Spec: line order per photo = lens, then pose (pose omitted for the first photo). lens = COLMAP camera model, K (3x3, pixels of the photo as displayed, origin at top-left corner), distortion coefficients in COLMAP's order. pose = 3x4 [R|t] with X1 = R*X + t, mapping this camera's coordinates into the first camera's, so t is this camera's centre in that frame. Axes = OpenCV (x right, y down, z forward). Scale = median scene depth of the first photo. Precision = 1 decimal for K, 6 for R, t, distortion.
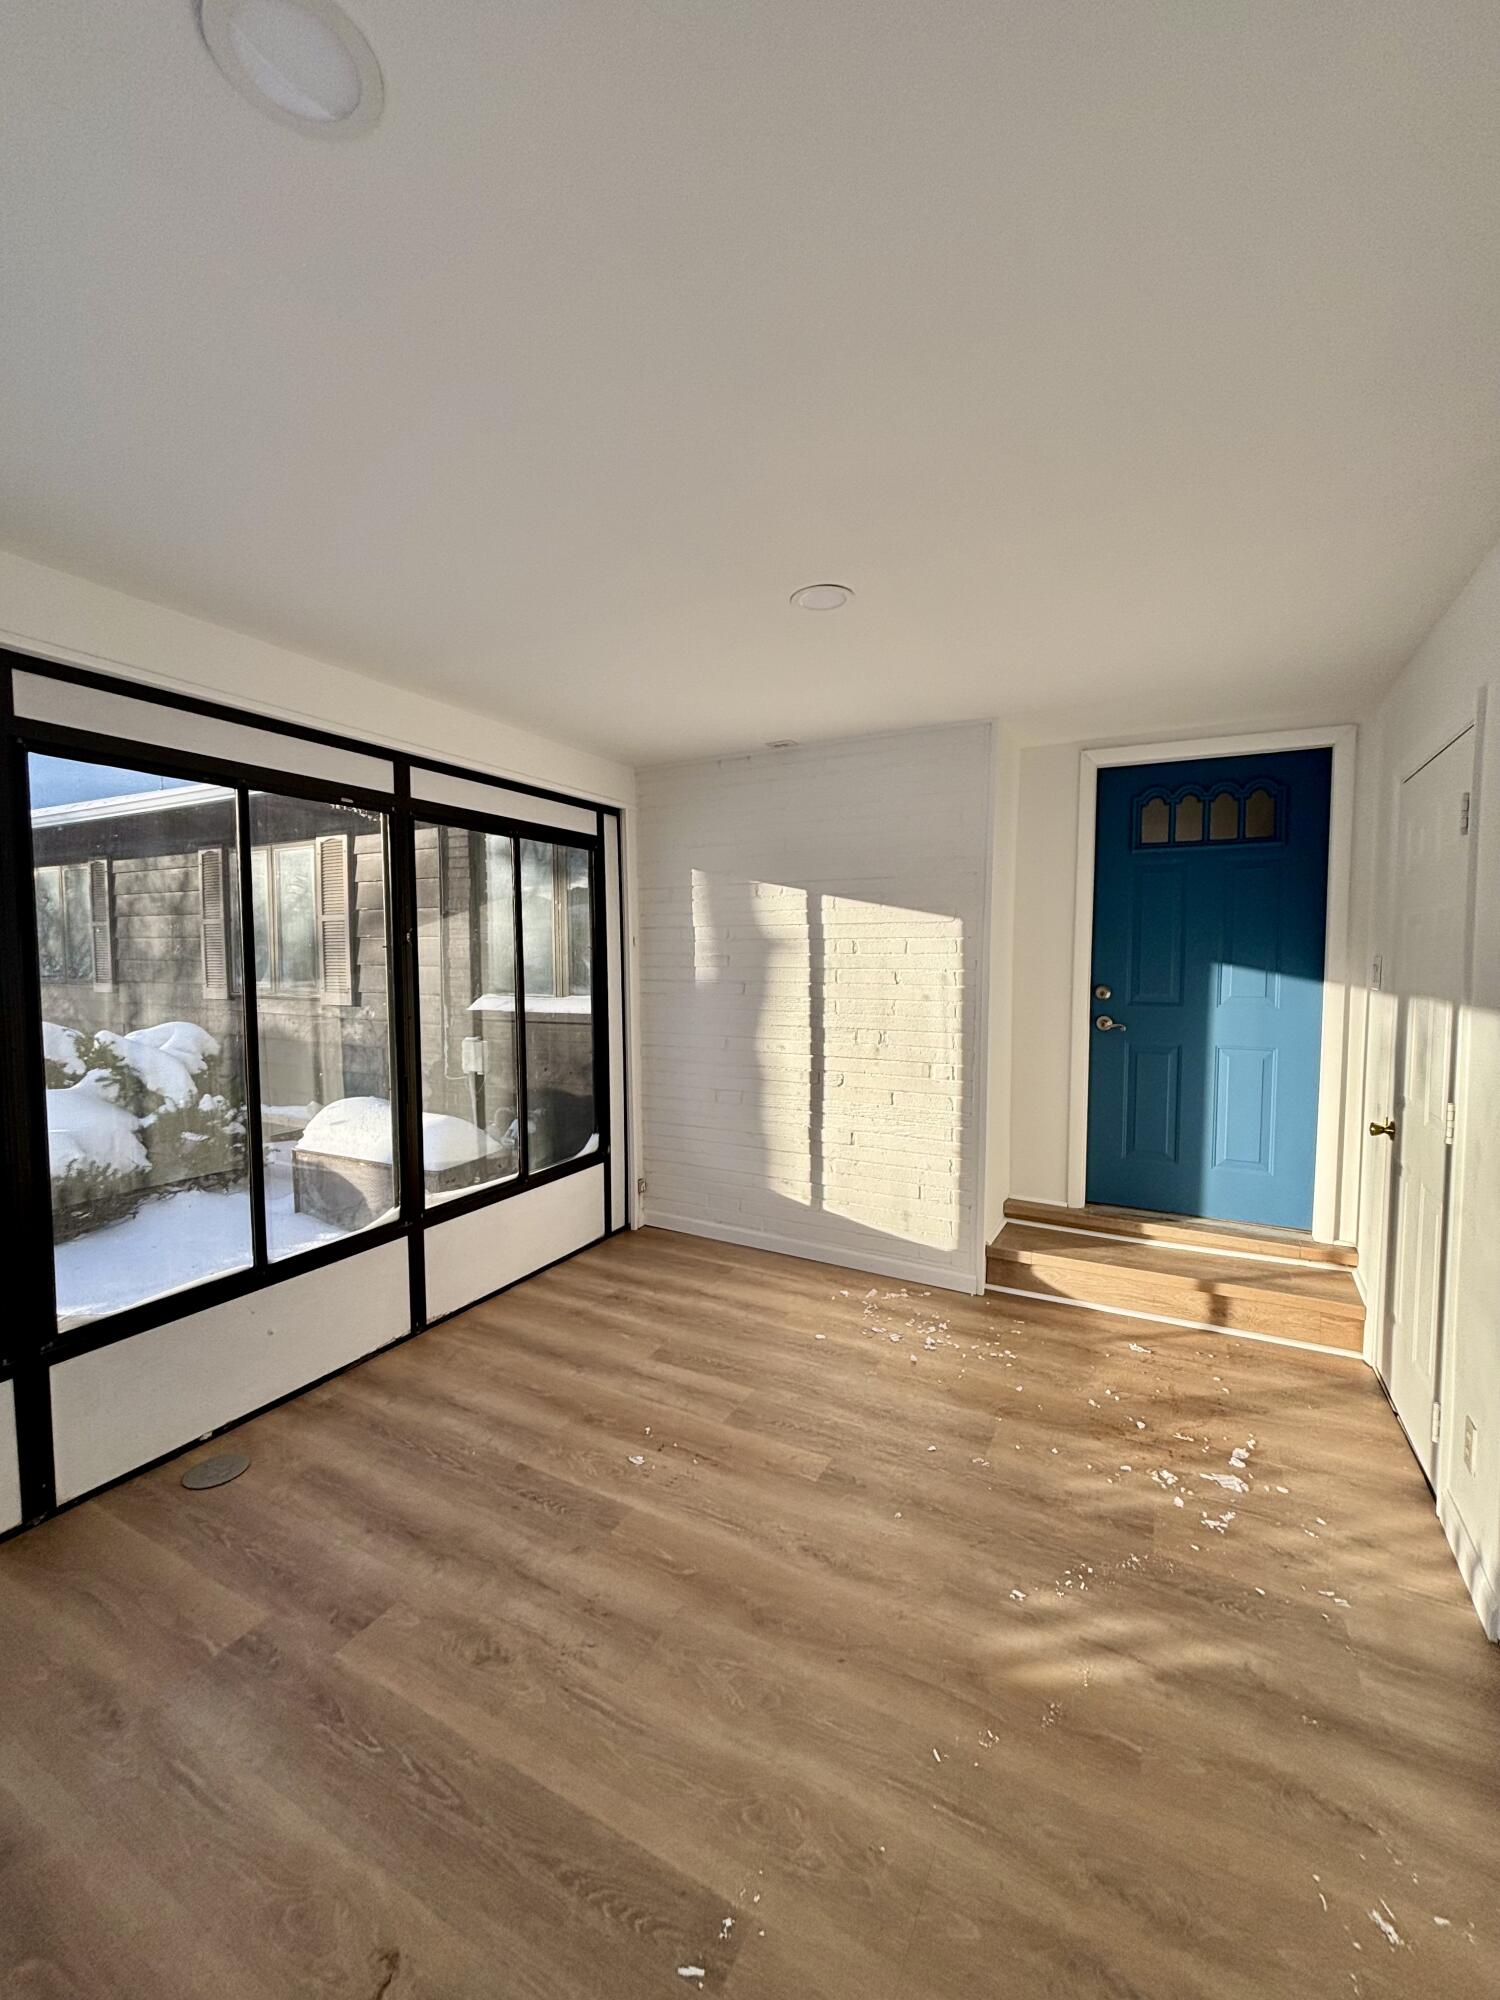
lens RADIAL K [[798.9, 0, 755.5], [0, 798.9, 1000.5], [0, 0, 1]] dist [0.000872, 0.000481]
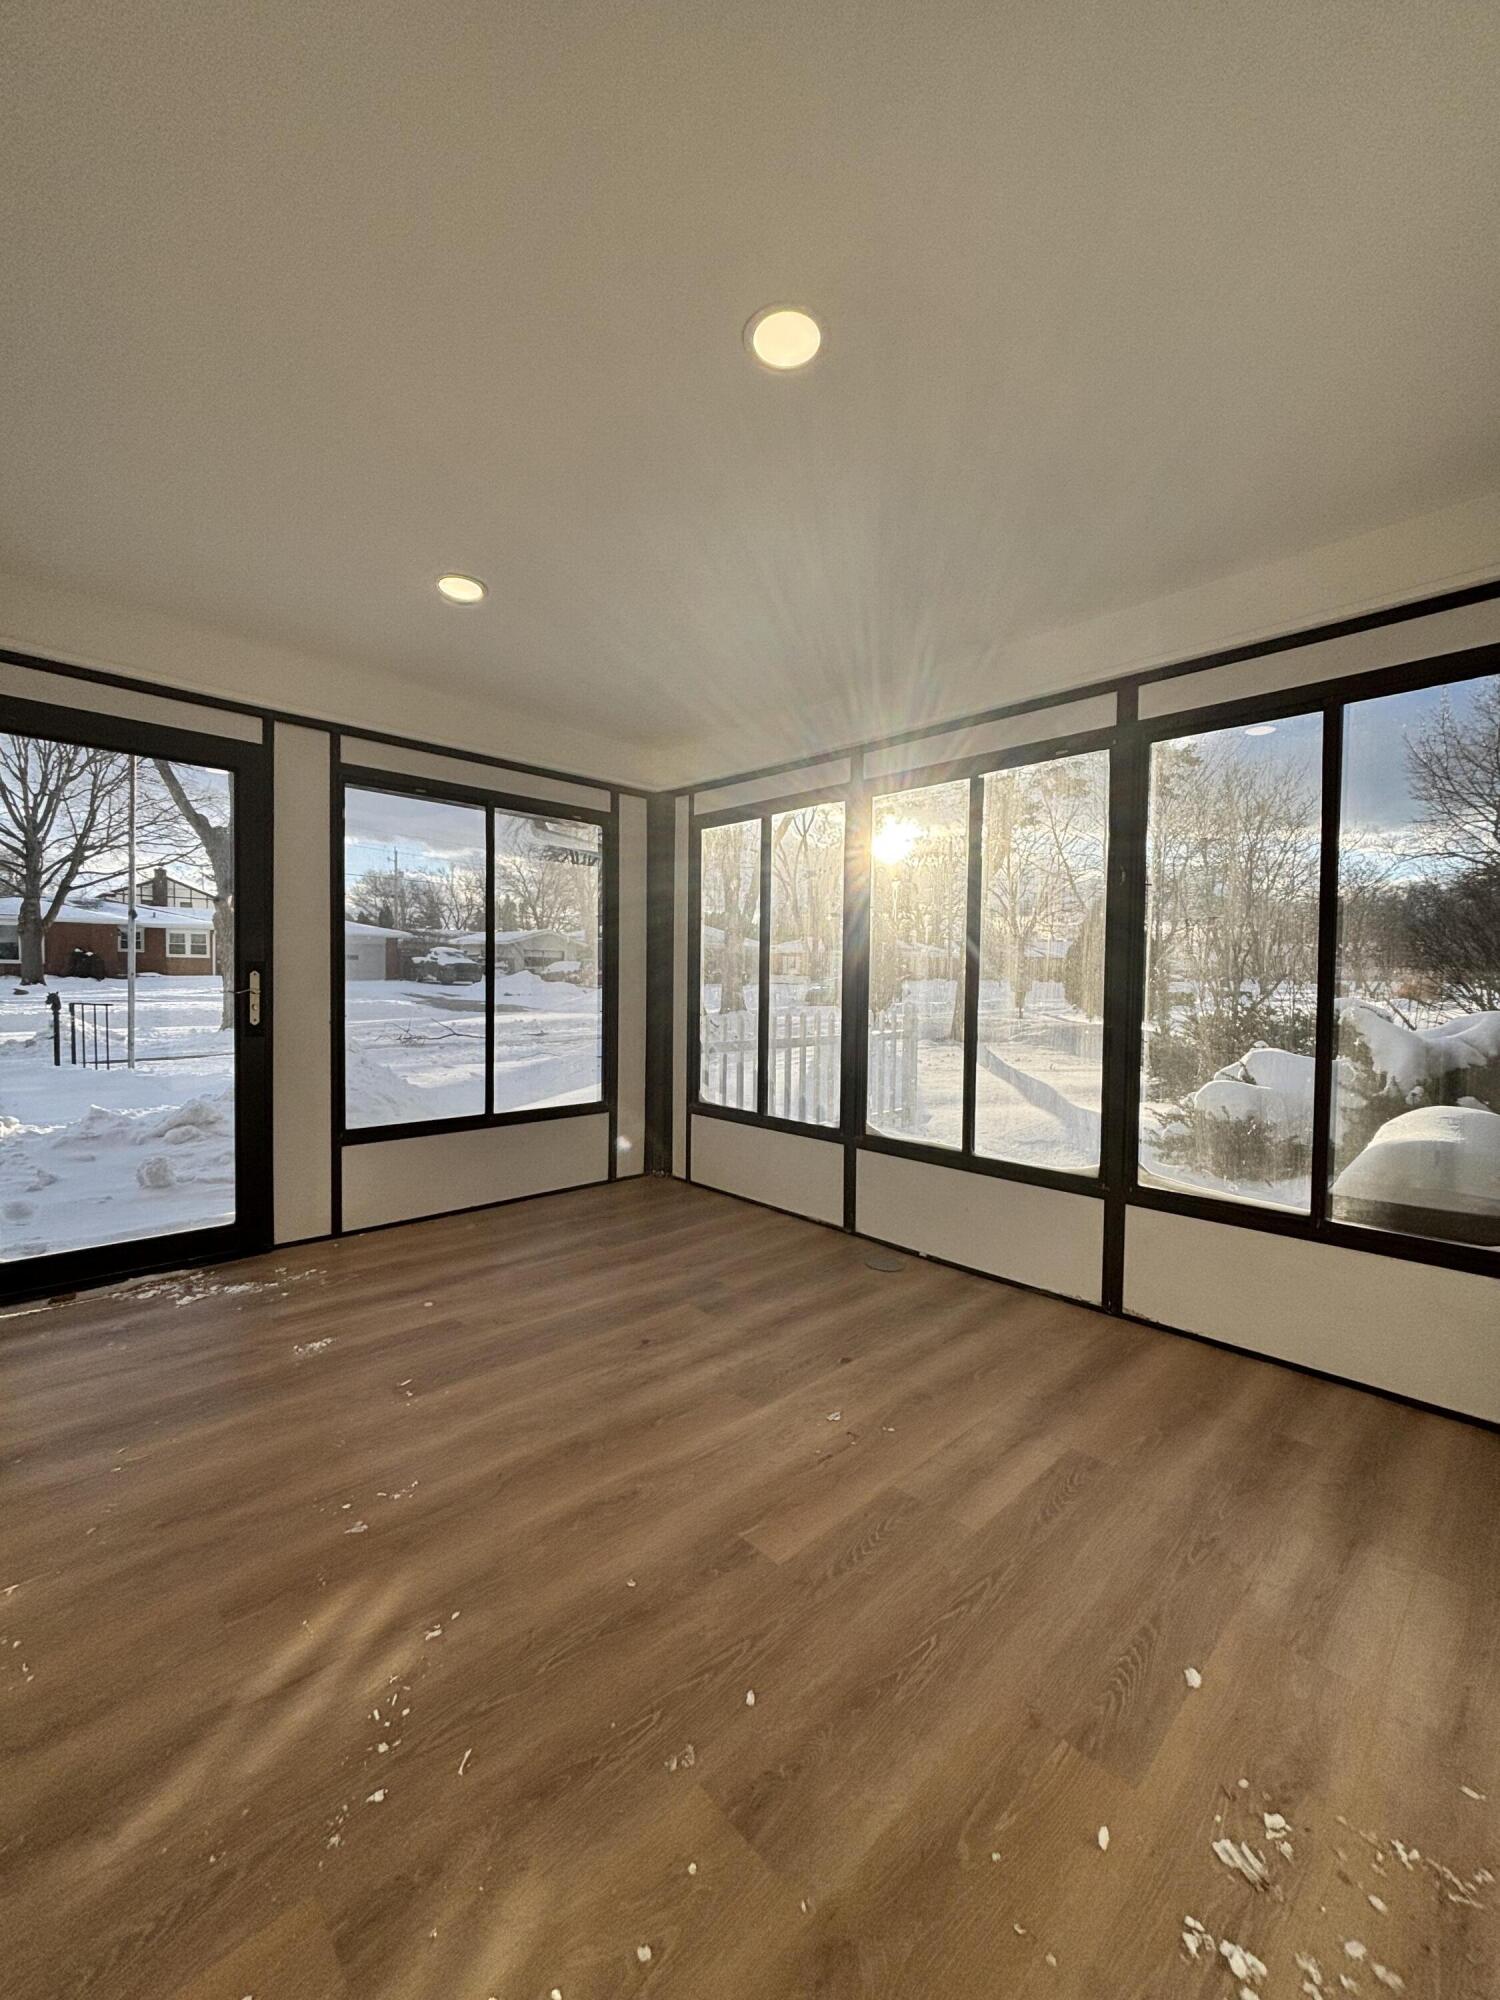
lens RADIAL K [[798.9, 0, 755.5], [0, 798.9, 1000.5], [0, 0, 1]] dist [0.000872, 0.000481]
pose [[-0.307860, 0.018408, -0.951254, 0.702870], [-0.069858, 0.996677, 0.041895, 0.067233], [0.948864, 0.079351, -0.305551, 1.100604]]
